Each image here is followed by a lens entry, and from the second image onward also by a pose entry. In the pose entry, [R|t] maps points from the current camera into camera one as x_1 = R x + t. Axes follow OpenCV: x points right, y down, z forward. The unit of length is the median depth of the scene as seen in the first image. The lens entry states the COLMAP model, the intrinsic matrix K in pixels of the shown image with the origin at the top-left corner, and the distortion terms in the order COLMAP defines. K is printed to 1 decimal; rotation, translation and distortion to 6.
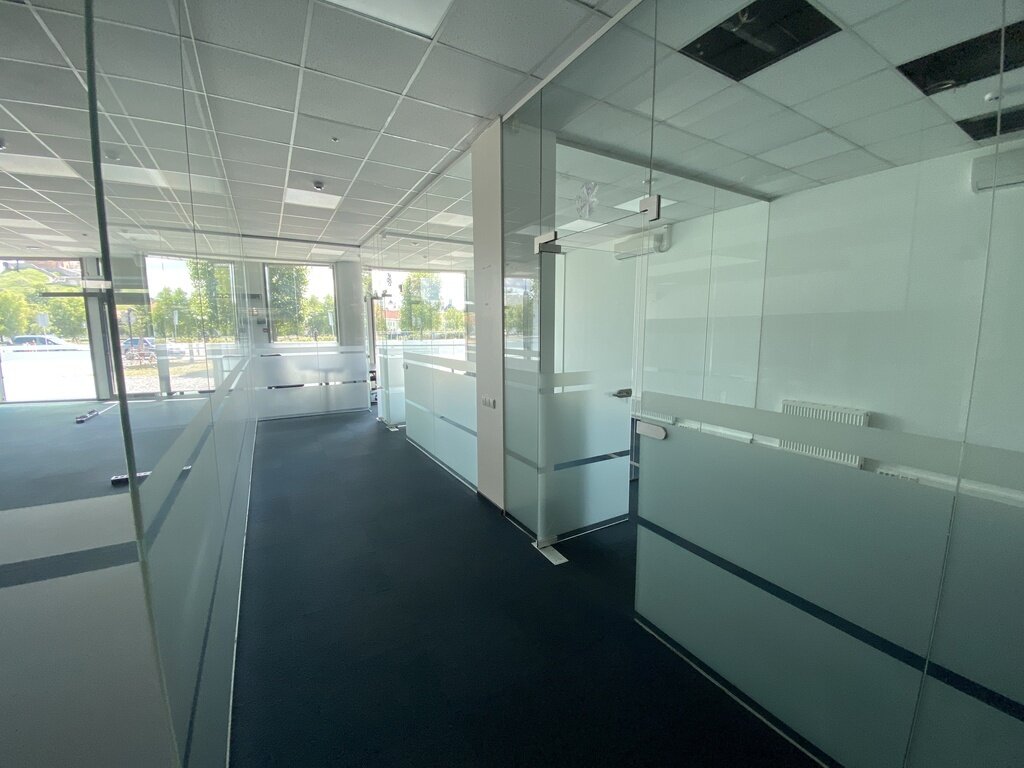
lens RADIAL K [[416.9, 0, 509.0], [0, 416.9, 392.0], [0, 0, 1]] dist [-0.023753, -0.001285]
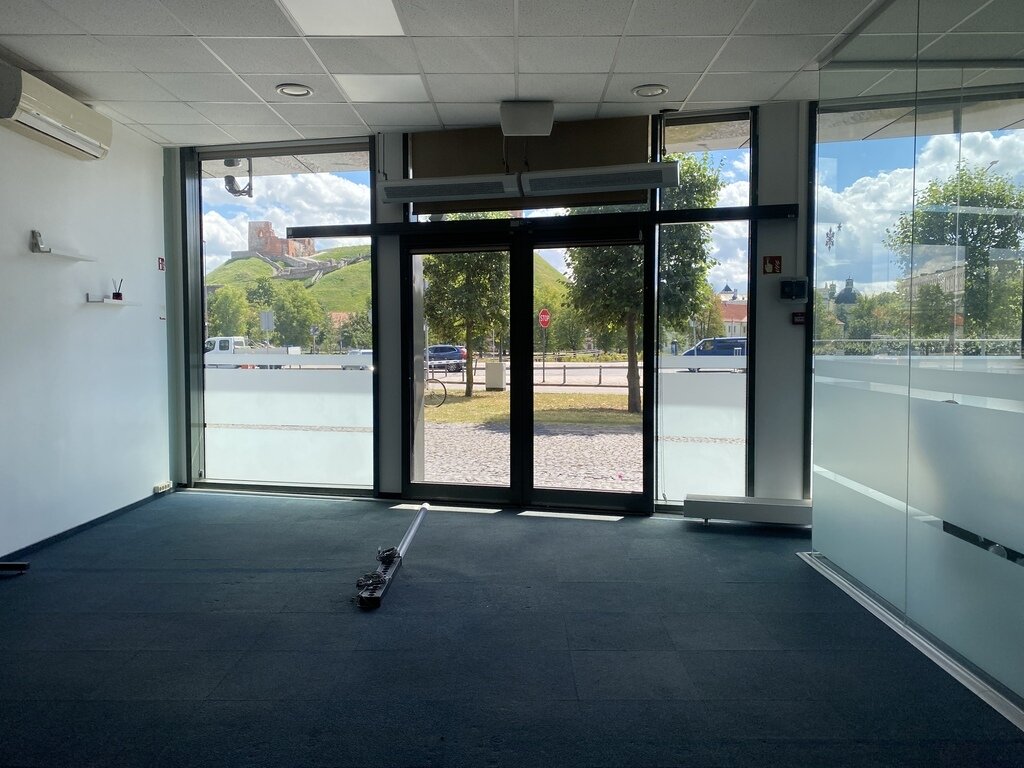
lens RADIAL K [[793.3, 0, 514.8], [0, 793.3, 382.8], [0, 0, 1]] dist [-0.011532, -0.005767]
pose [[0.856790, 0.018022, -0.515350, -0.078728], [-0.067043, 0.994800, -0.076673, -0.005230], [0.511288, 0.100243, 0.853543, 0.064392]]
